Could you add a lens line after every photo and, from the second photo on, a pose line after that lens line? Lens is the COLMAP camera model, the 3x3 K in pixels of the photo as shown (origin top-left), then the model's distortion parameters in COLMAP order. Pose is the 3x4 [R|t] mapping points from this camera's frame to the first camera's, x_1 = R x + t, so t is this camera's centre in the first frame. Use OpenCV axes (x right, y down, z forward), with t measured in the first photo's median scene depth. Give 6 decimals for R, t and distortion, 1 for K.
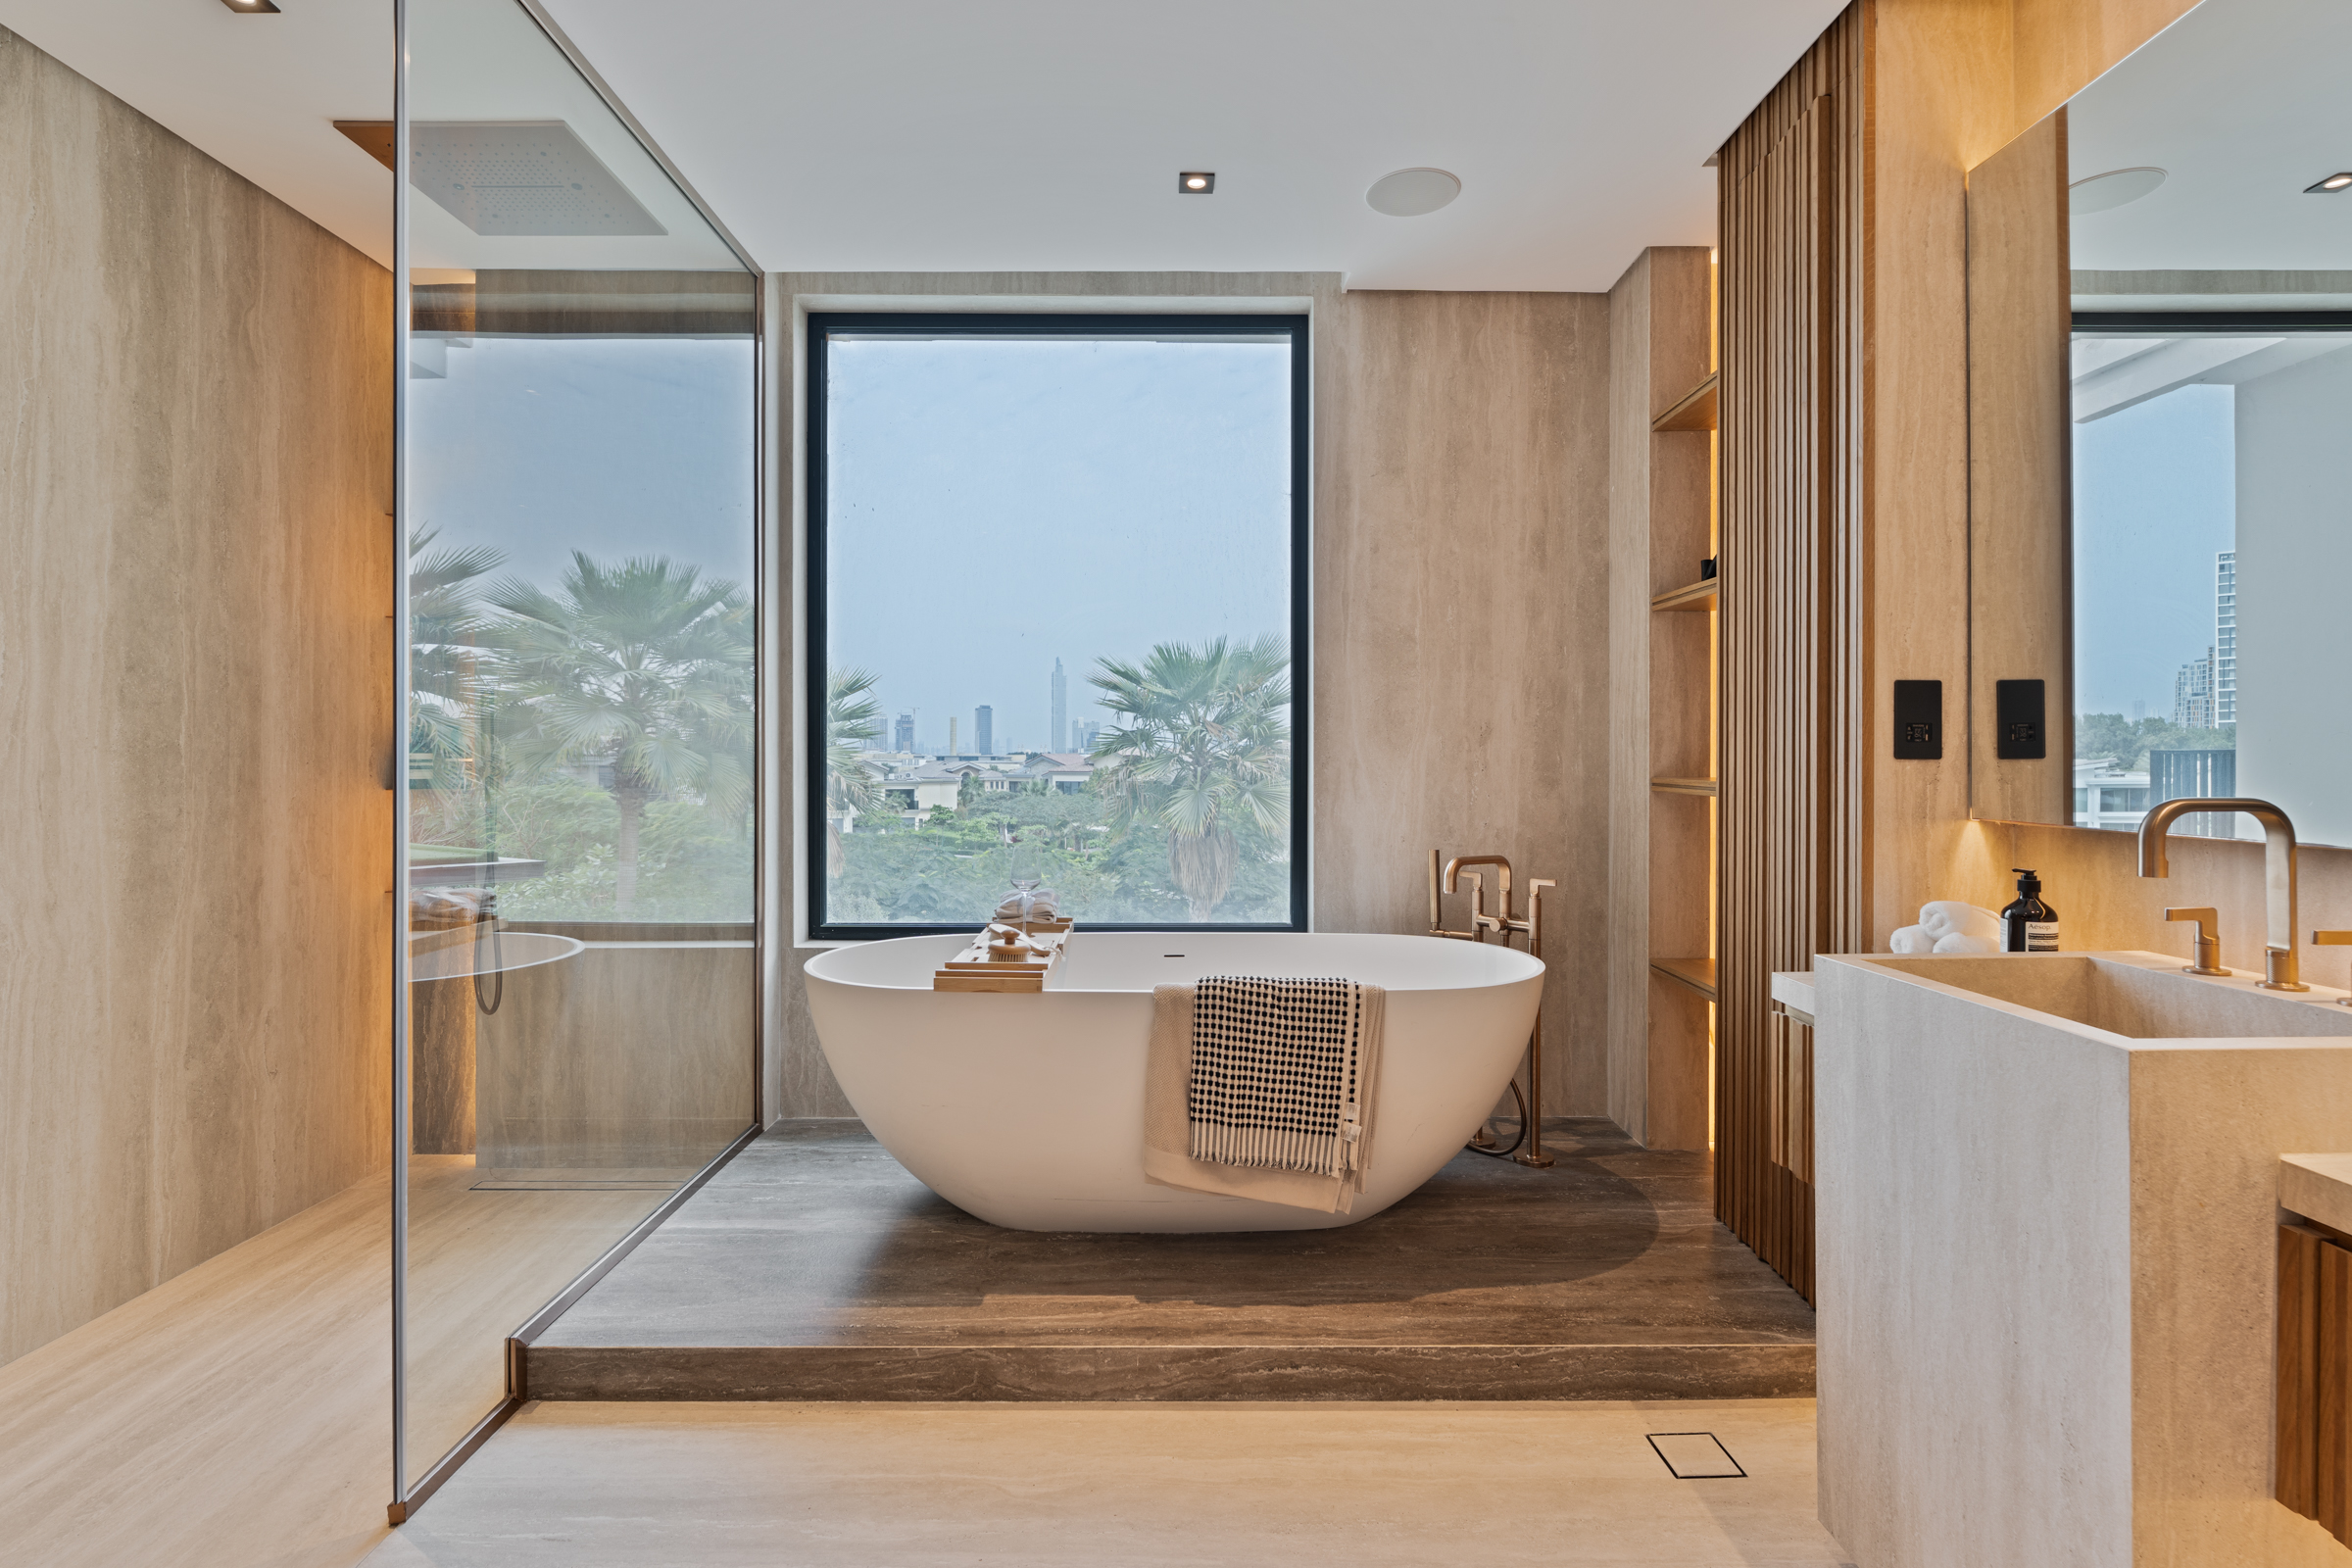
lens RADIAL K [[1090.5, 0, 1176.7], [0, 1090.5, 765.3], [0, 0, 1]] dist [-0.000932, -0.000277]
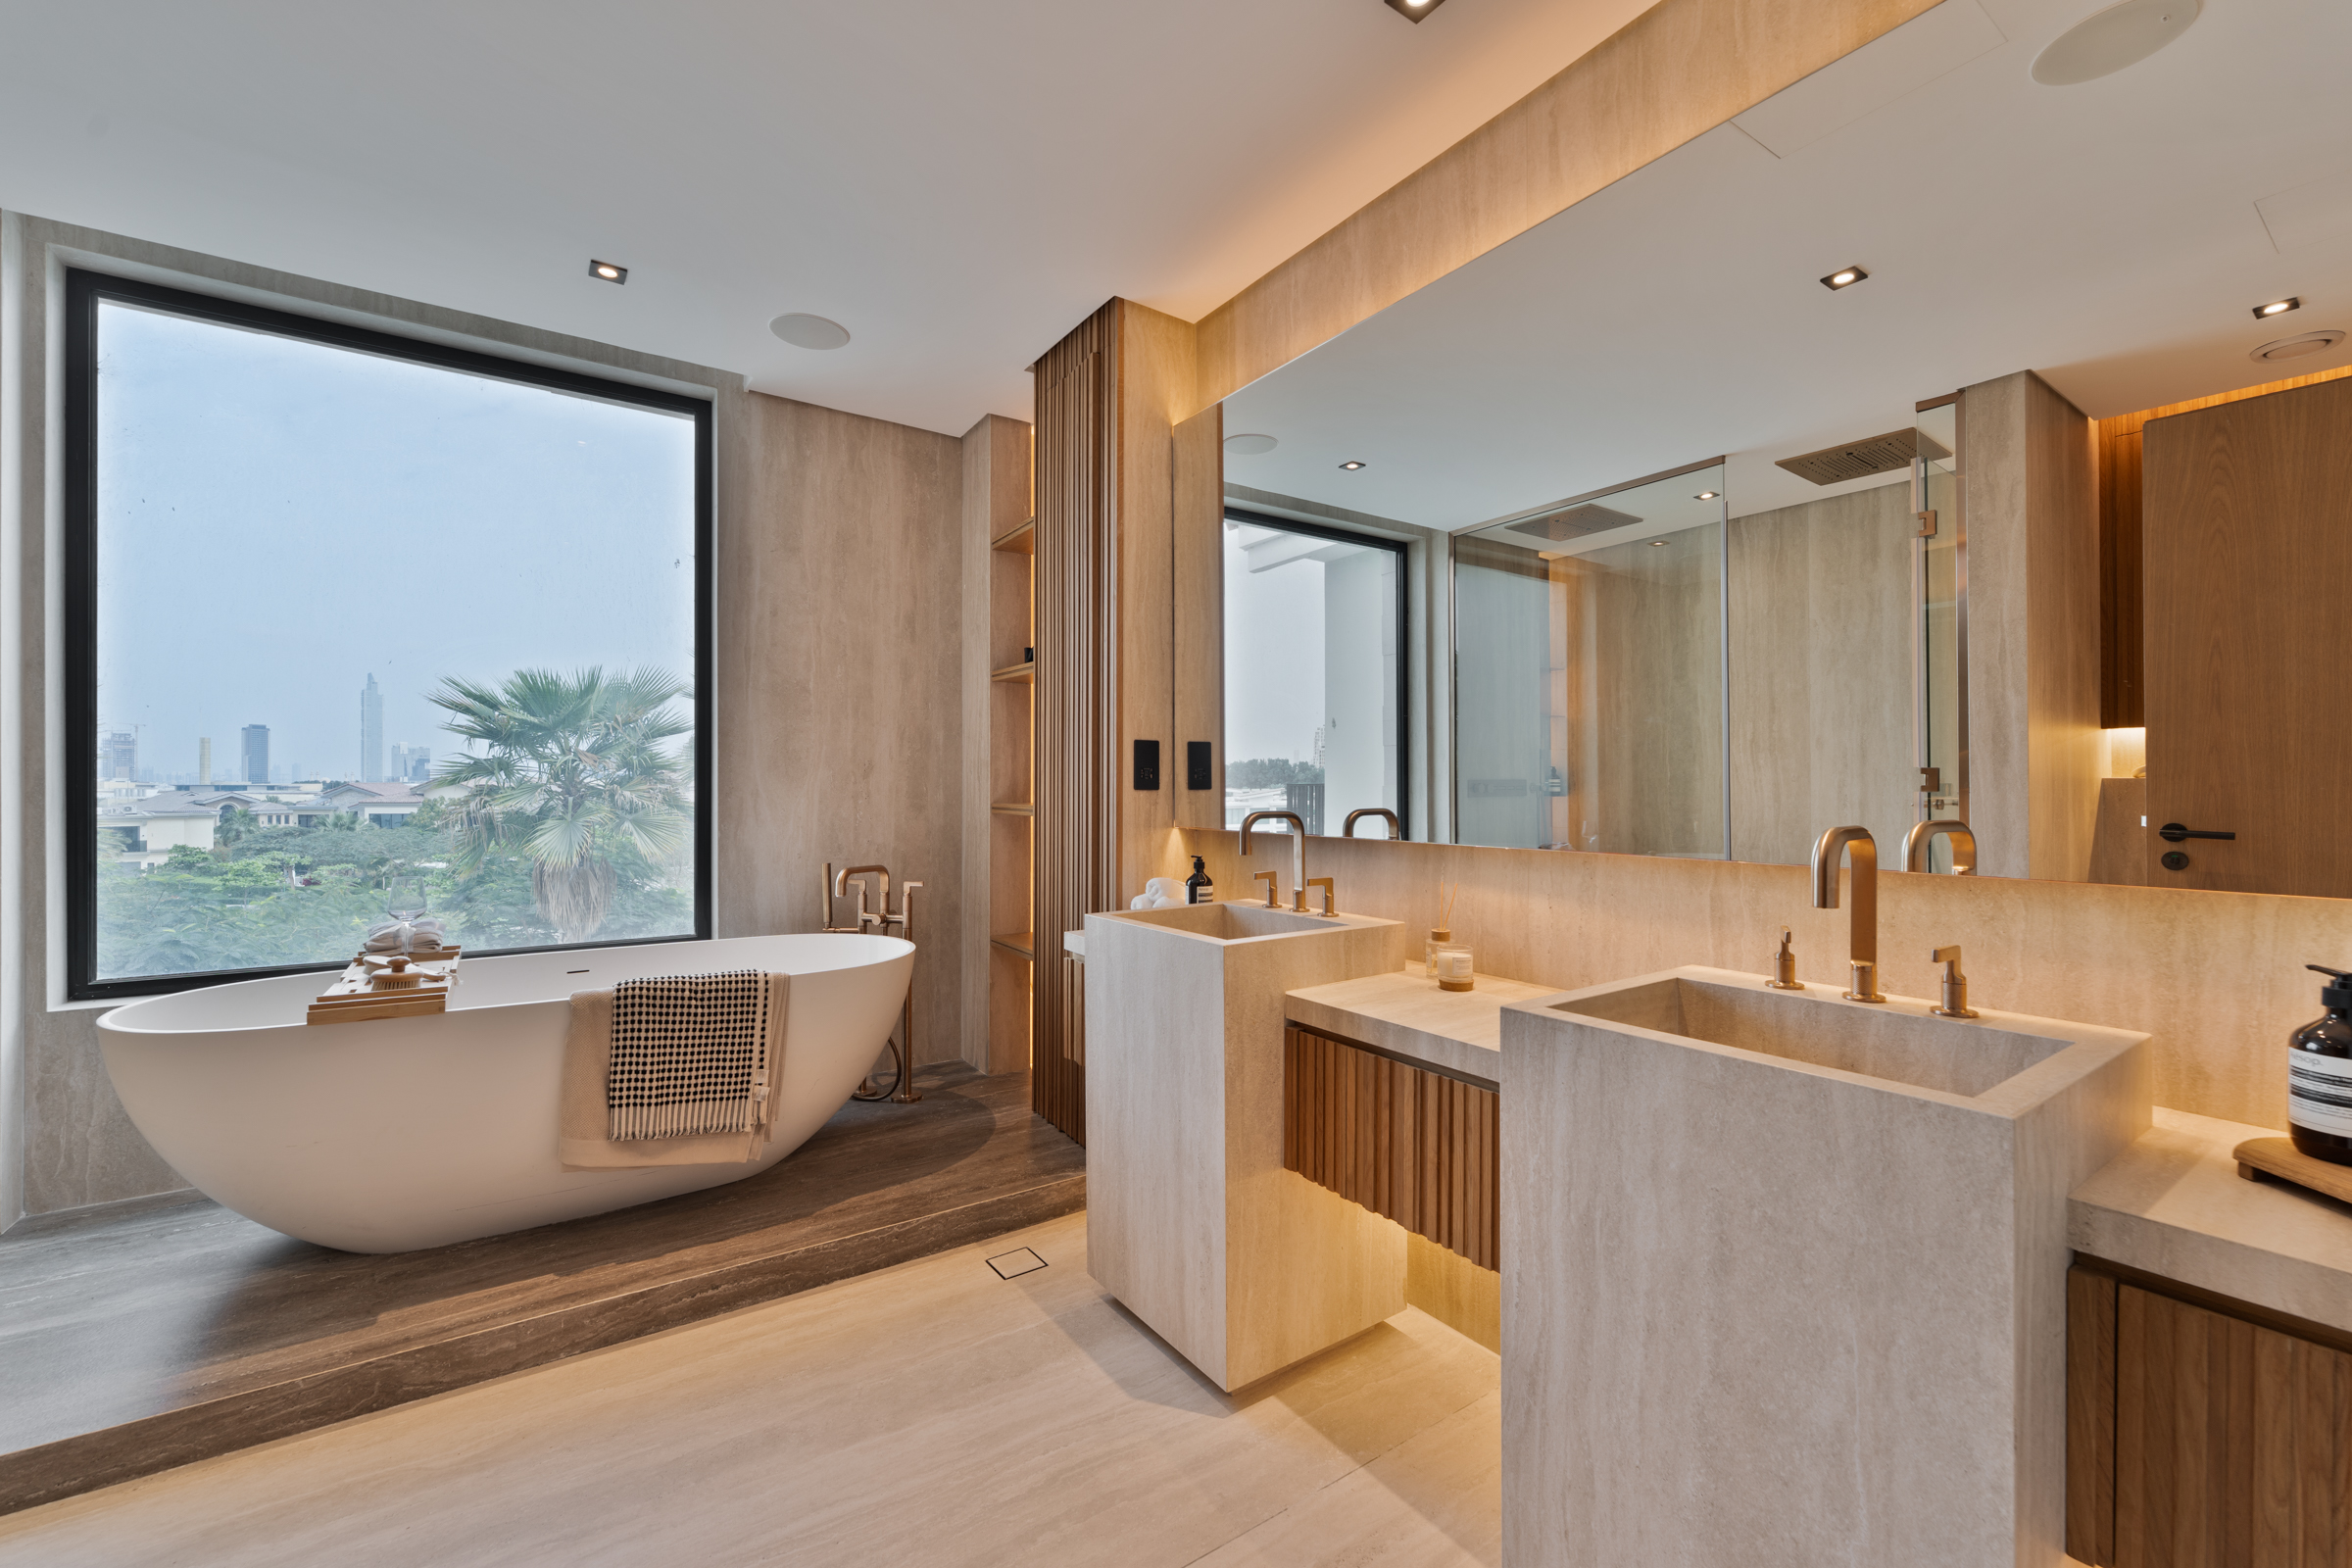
lens RADIAL K [[948.0, 0, 1176.0], [0, 948.0, 784.0], [0, 0, 1]] dist [-0.000657, -0.000363]
pose [[0.827058, 0.002816, 0.562109, -0.043281], [0.003196, 0.999948, -0.009711, -0.000291], [-0.562107, 0.009828, 0.827006, -0.118841]]
